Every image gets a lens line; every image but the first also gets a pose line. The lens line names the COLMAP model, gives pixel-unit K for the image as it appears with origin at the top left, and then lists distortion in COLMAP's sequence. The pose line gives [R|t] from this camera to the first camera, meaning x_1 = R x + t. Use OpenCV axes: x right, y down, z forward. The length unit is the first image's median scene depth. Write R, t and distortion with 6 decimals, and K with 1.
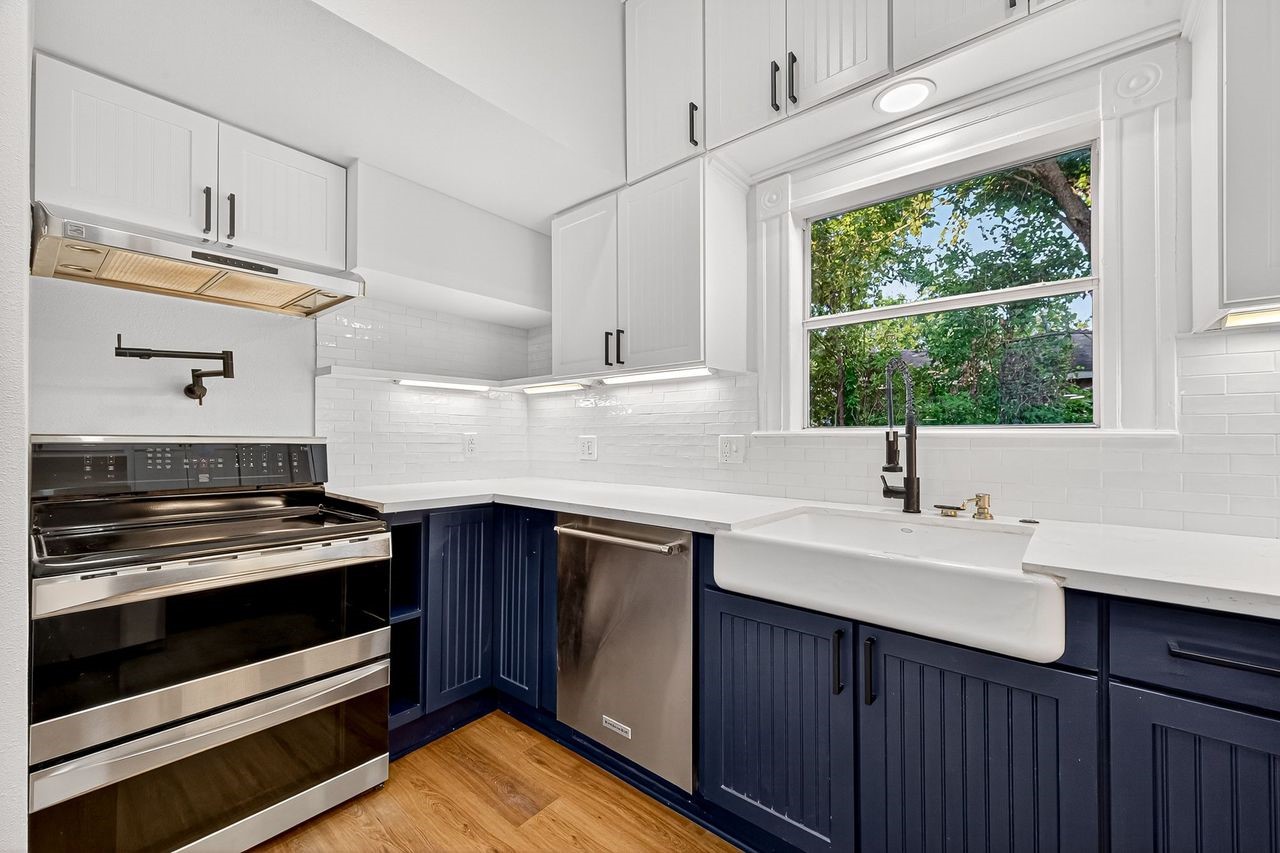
lens RADIAL K [[509.4, 0, 642.3], [0, 509.4, 439.4], [0, 0, 1]] dist [-0.000032, -0.000391]
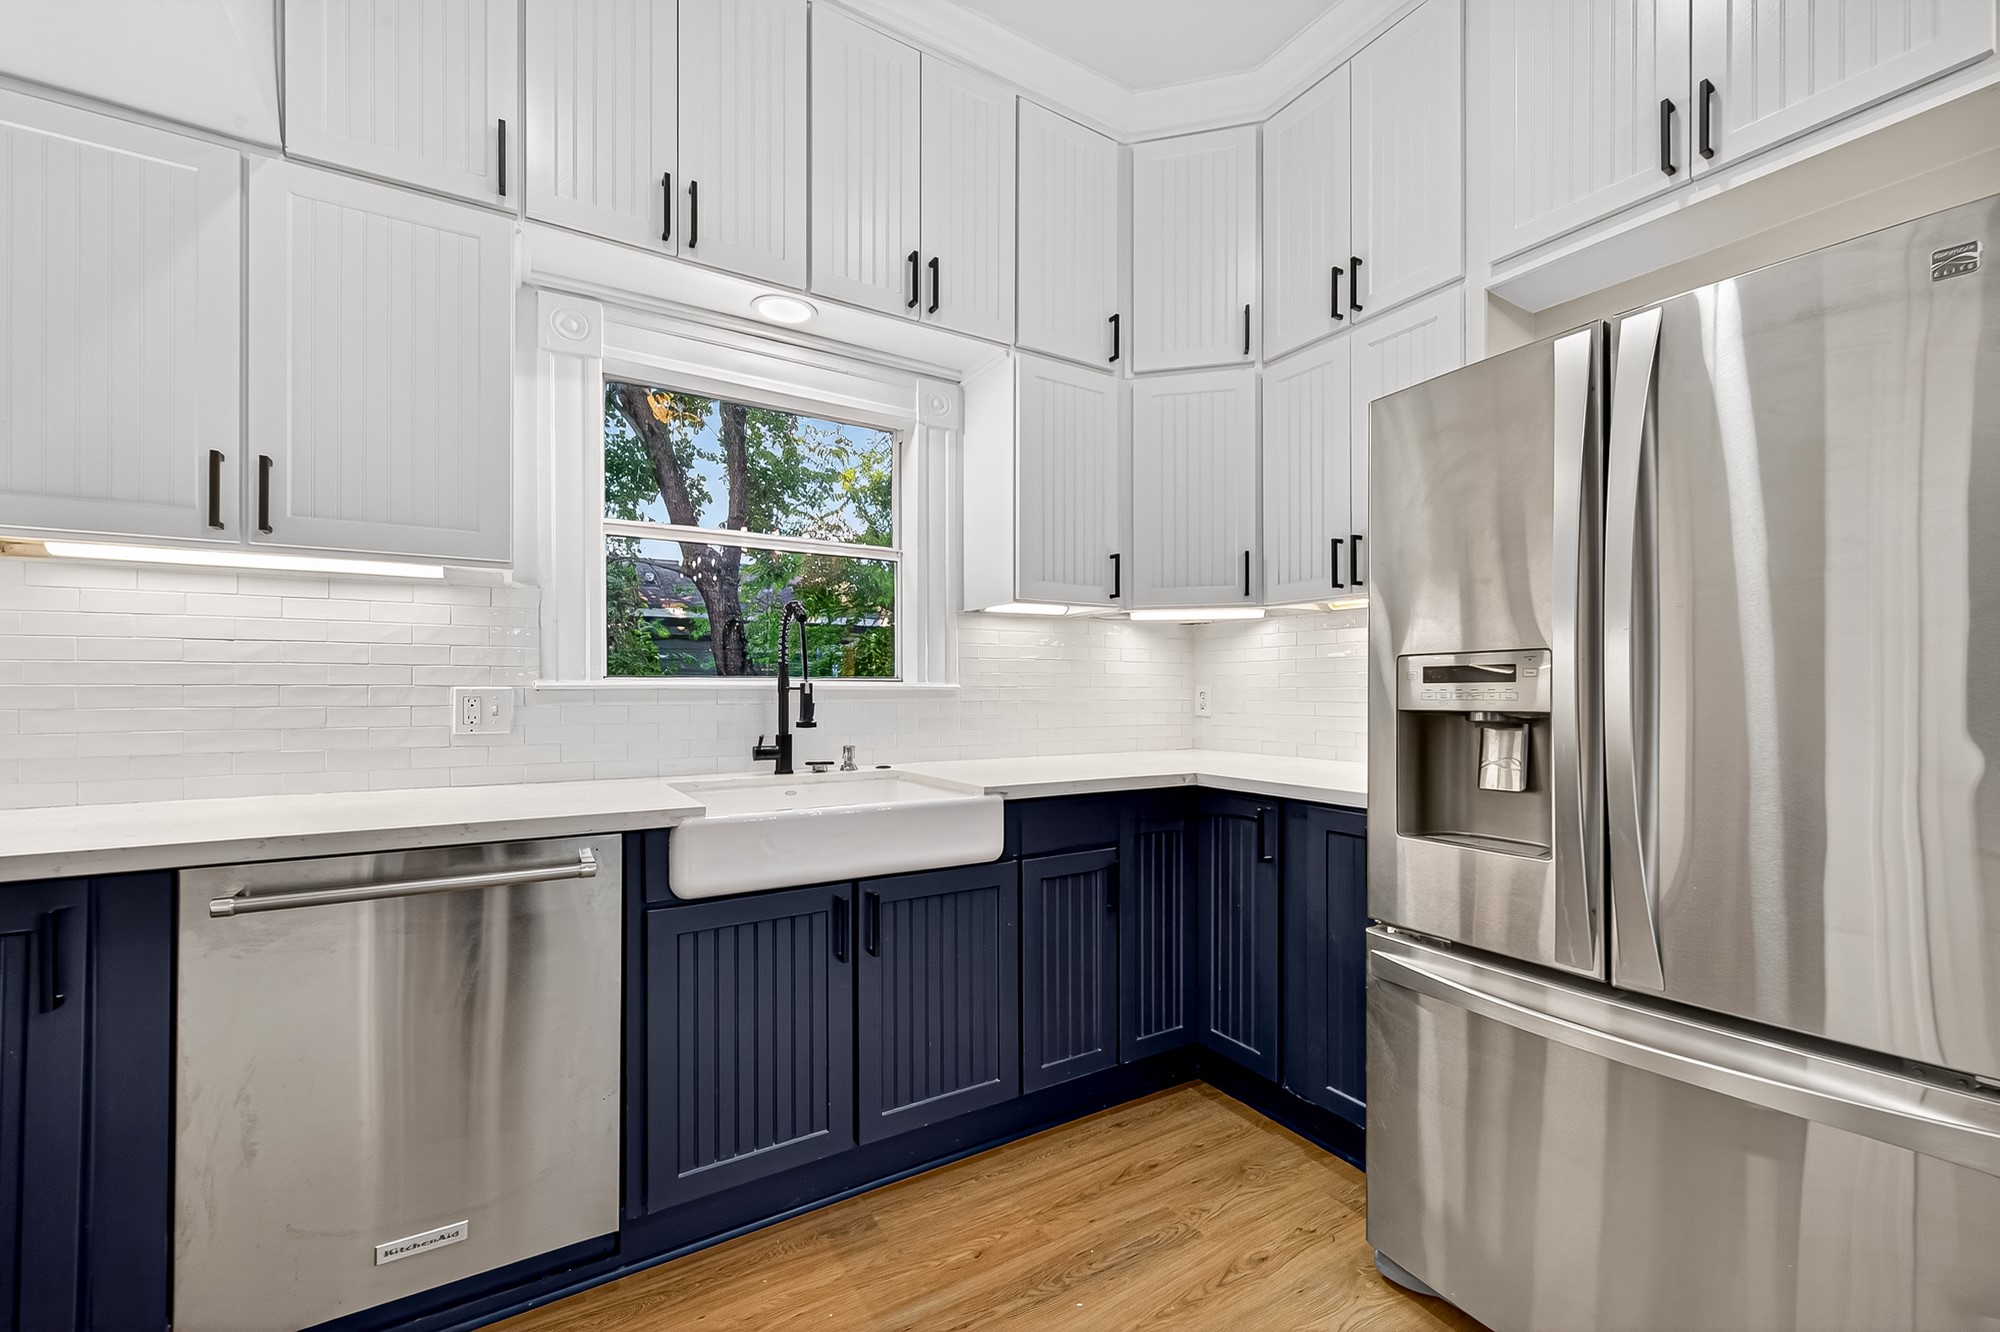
lens RADIAL K [[795.9, 0, 1003.7], [0, 795.9, 686.1], [0, 0, 1]] dist [-0.000032, -0.000391]
pose [[0.323974, 0.002281, 0.946063, -0.582579], [0.005431, 0.999976, -0.004271, -0.001801], [-0.946050, 0.006521, 0.323954, 0.157022]]
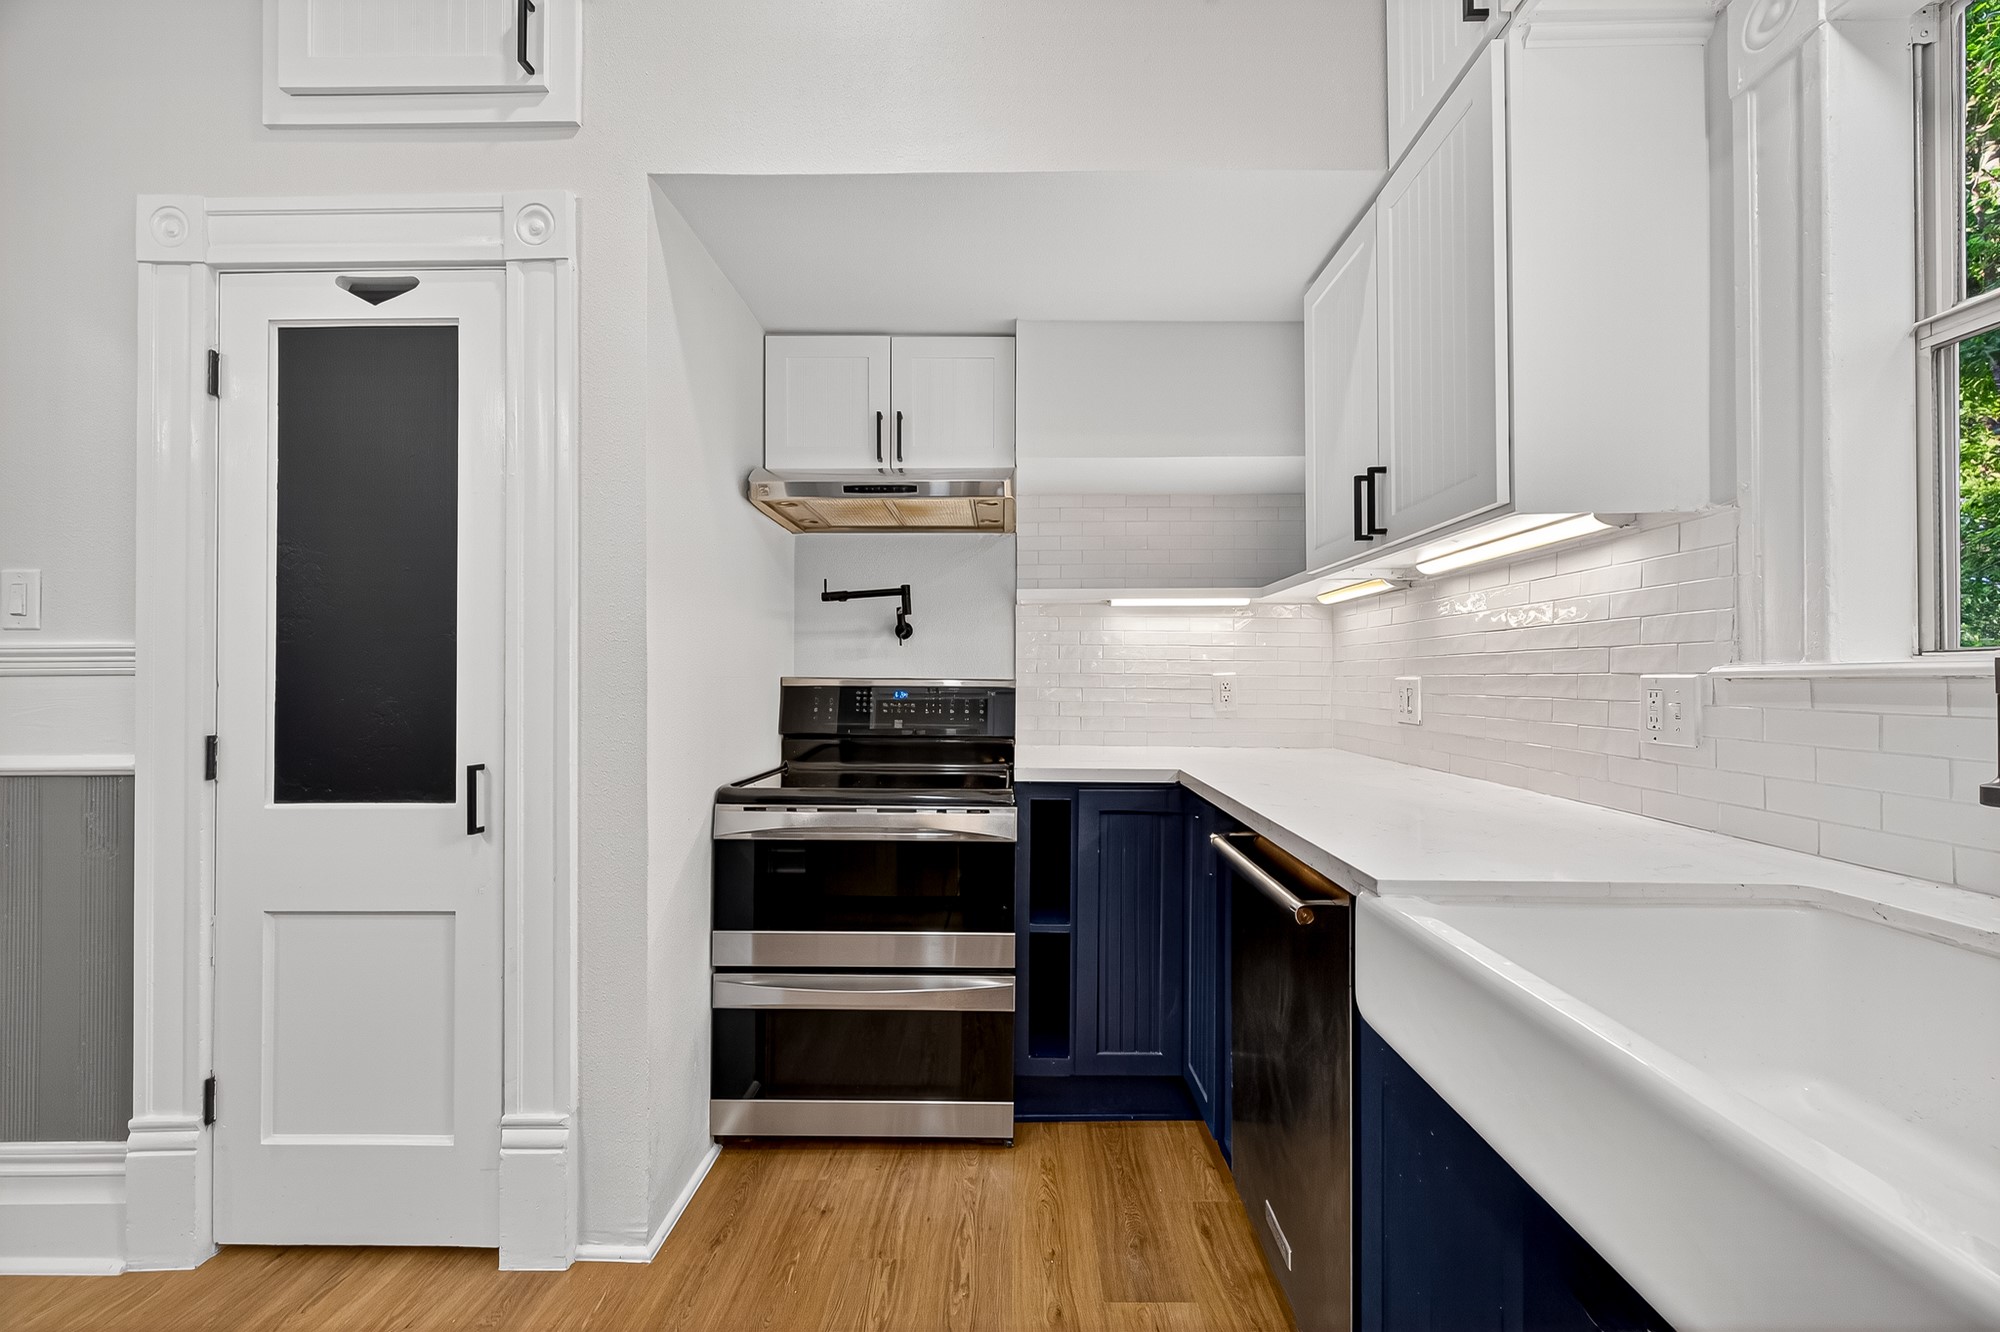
lens RADIAL K [[783.9, 0, 997.7], [0, 783.9, 678.2], [0, 0, 1]] dist [-0.000283, -0.000592]
pose [[0.626372, -0.001861, -0.779522, 0.376138], [-0.003585, 0.999980, -0.005267, -0.000545], [0.779516, 0.006094, 0.626353, 0.254778]]
